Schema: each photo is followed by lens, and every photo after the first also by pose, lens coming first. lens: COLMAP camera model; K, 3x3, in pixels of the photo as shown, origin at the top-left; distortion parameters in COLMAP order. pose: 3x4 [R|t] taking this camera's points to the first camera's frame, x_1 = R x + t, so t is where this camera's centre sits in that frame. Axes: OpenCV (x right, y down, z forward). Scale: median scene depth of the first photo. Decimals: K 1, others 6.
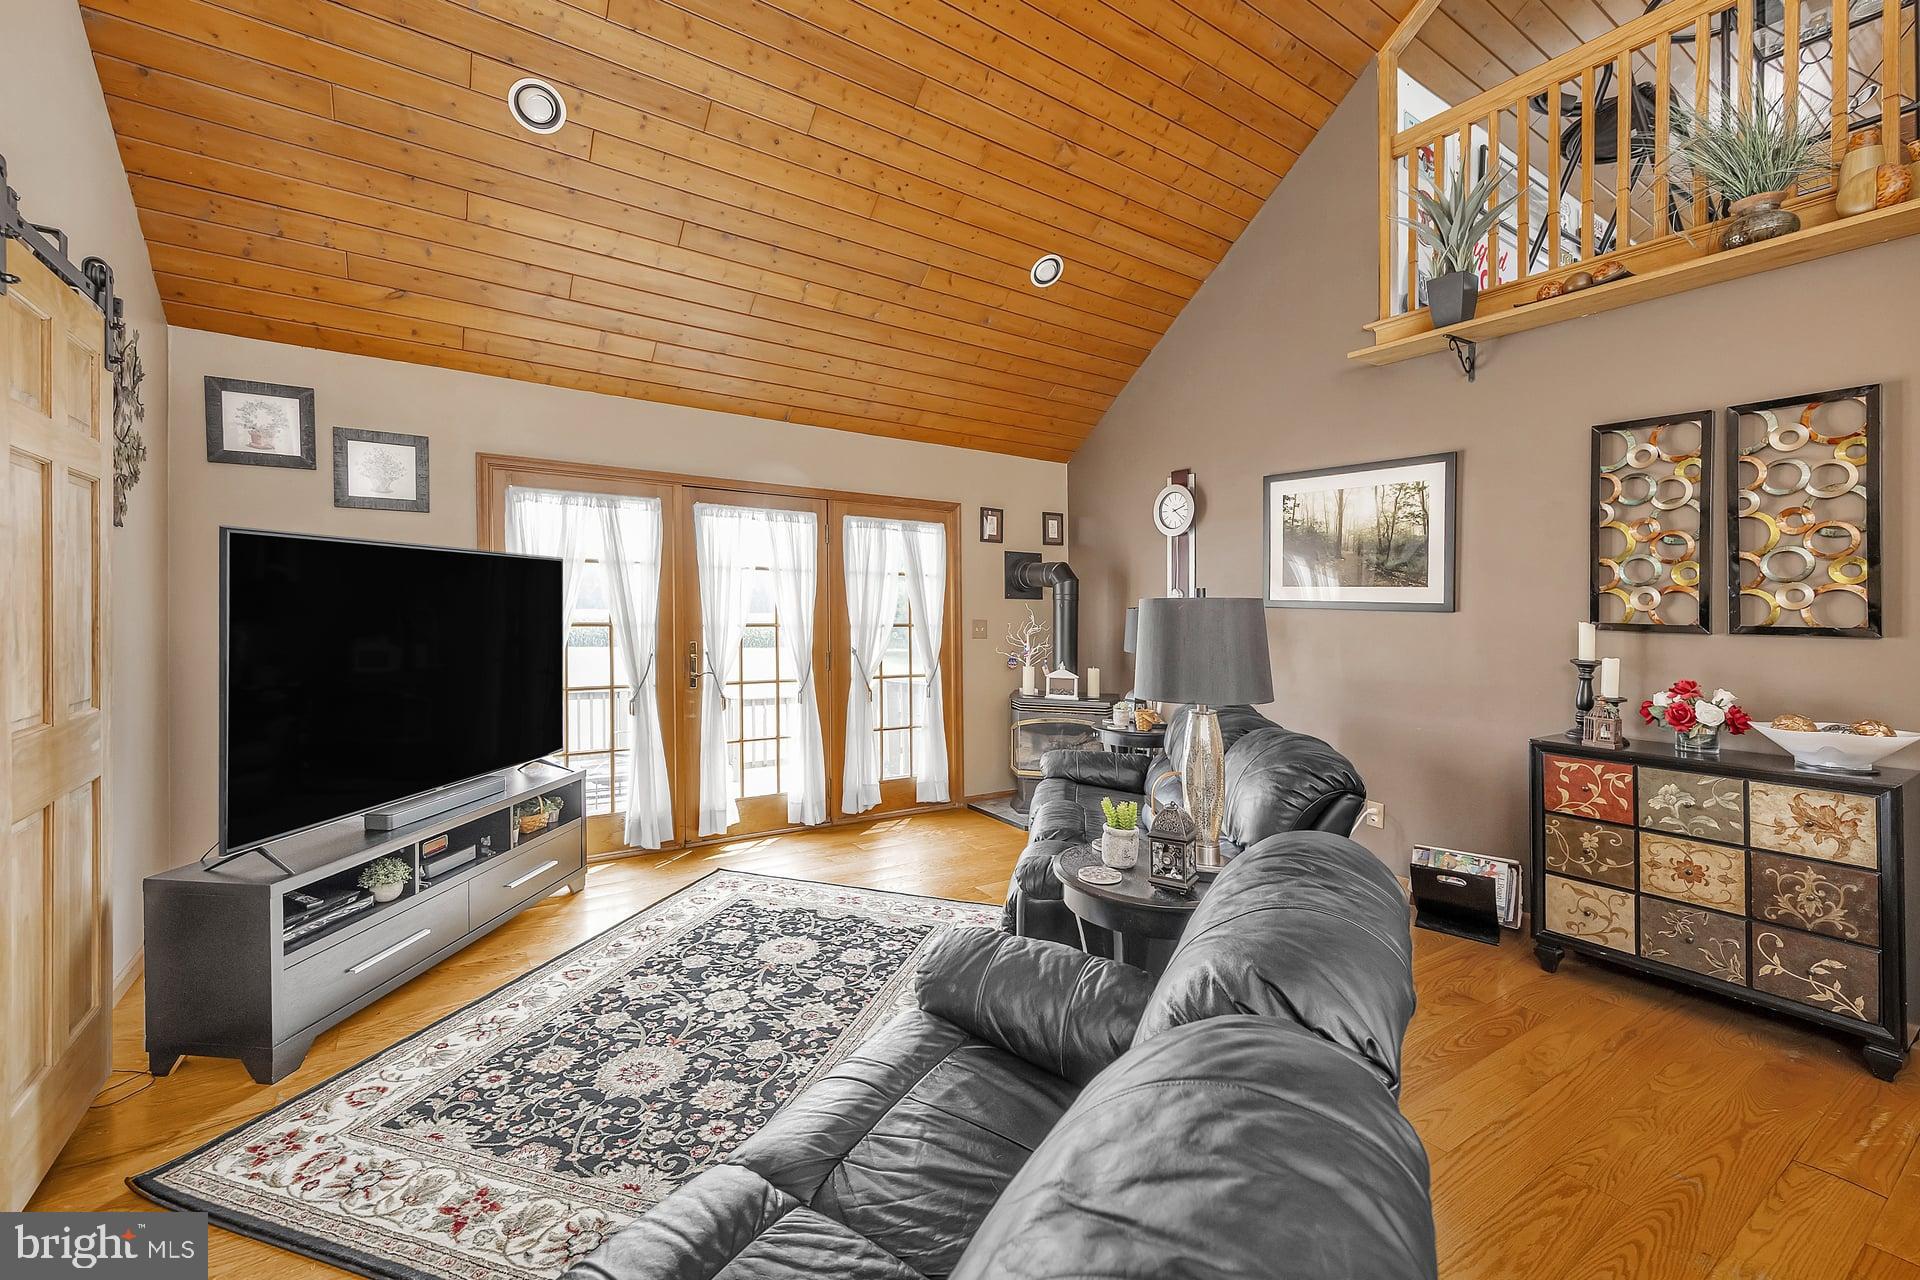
lens RADIAL K [[789.8, 0, 960.2], [0, 789.8, 638.2], [0, 0, 1]] dist [-0.001386, 0.000127]
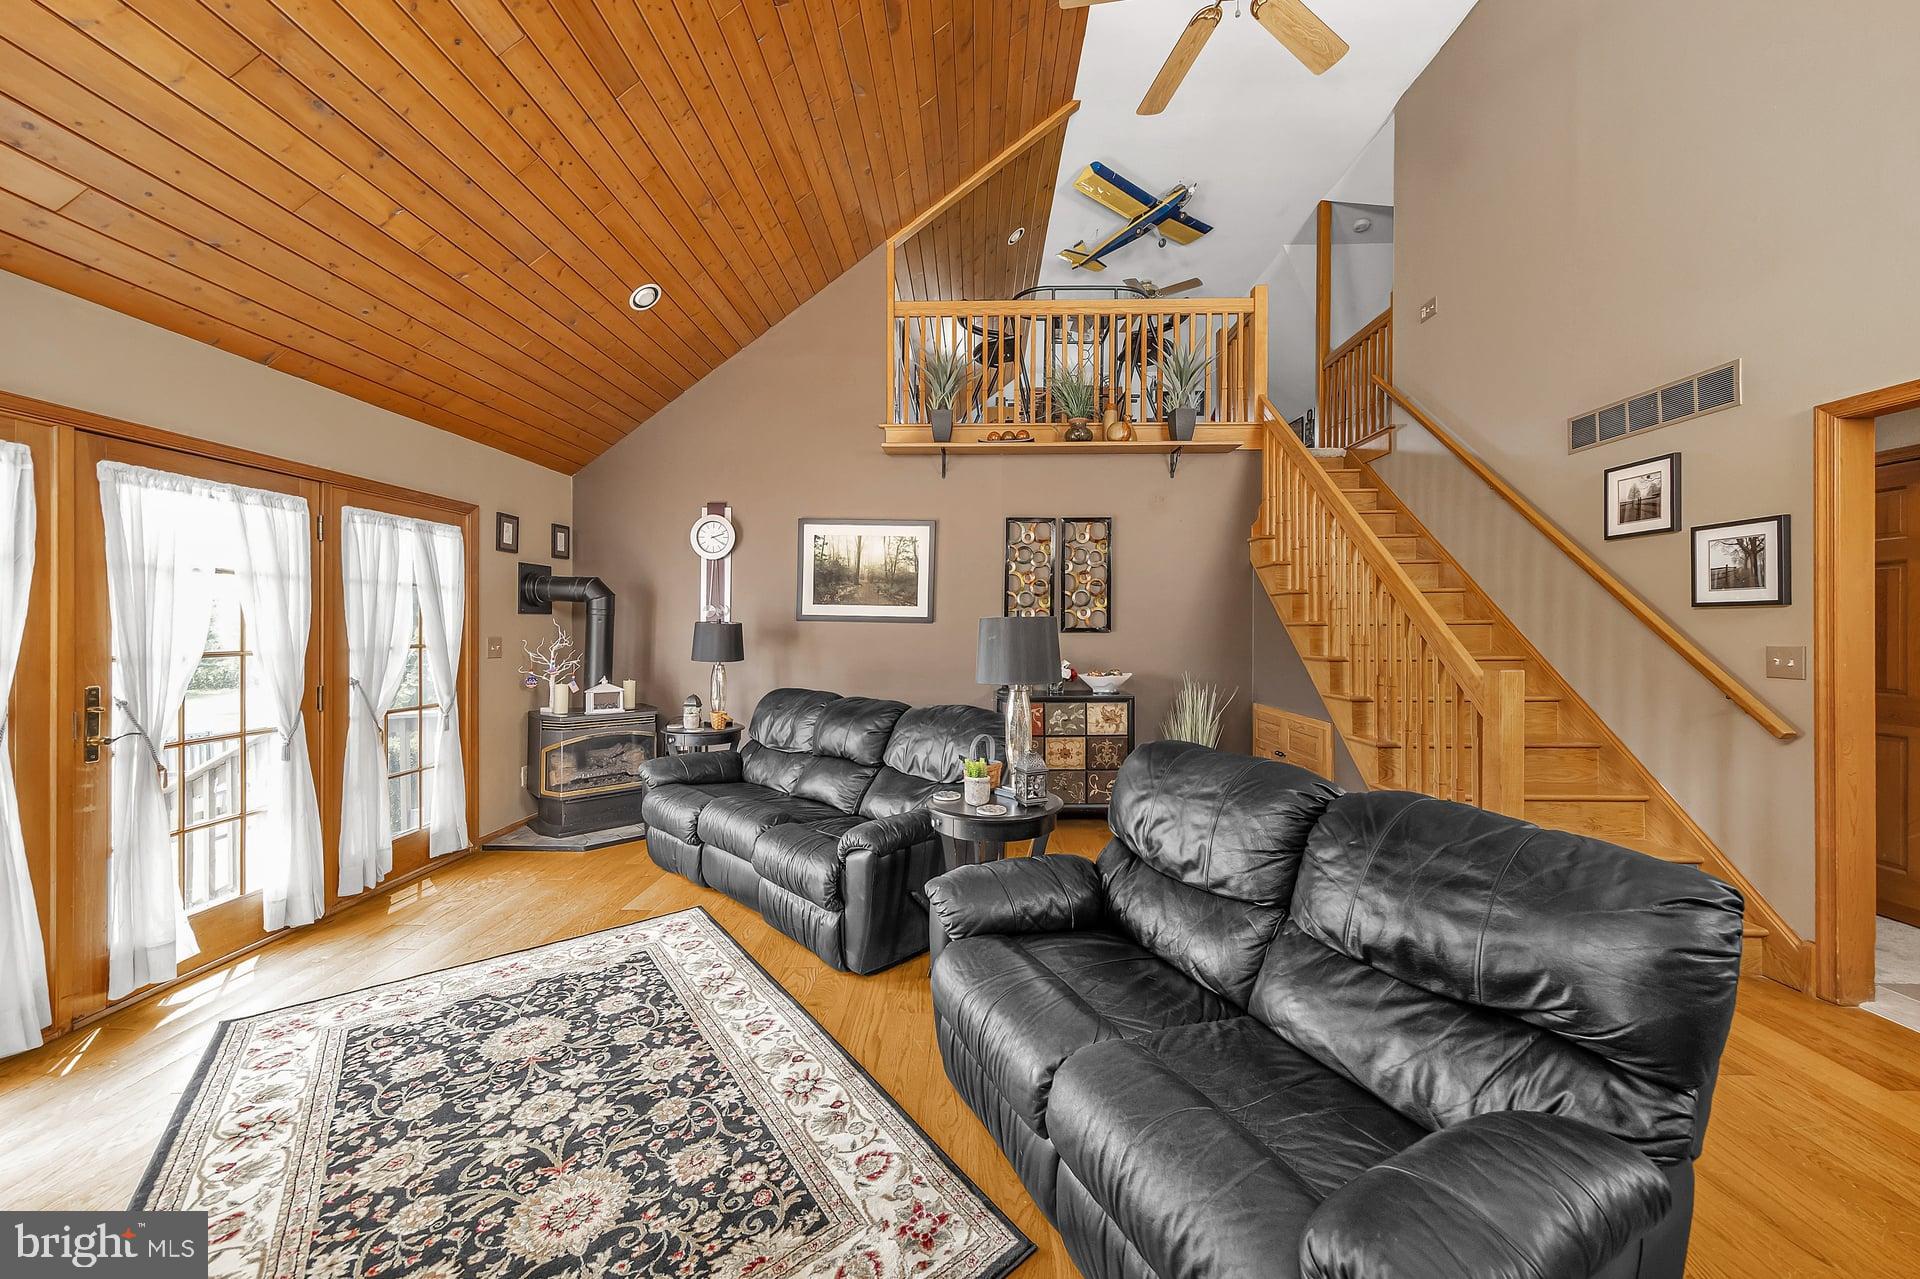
lens RADIAL K [[692.2, 0, 961.5], [0, 692.2, 651.3], [0, 0, 1]] dist [-0.014376, -0.000085]
pose [[0.560078, -0.046588, 0.827129, -0.426557], [0.039309, 0.998787, 0.029639, -0.013051], [-0.827507, 0.015913, 0.561230, 0.162699]]
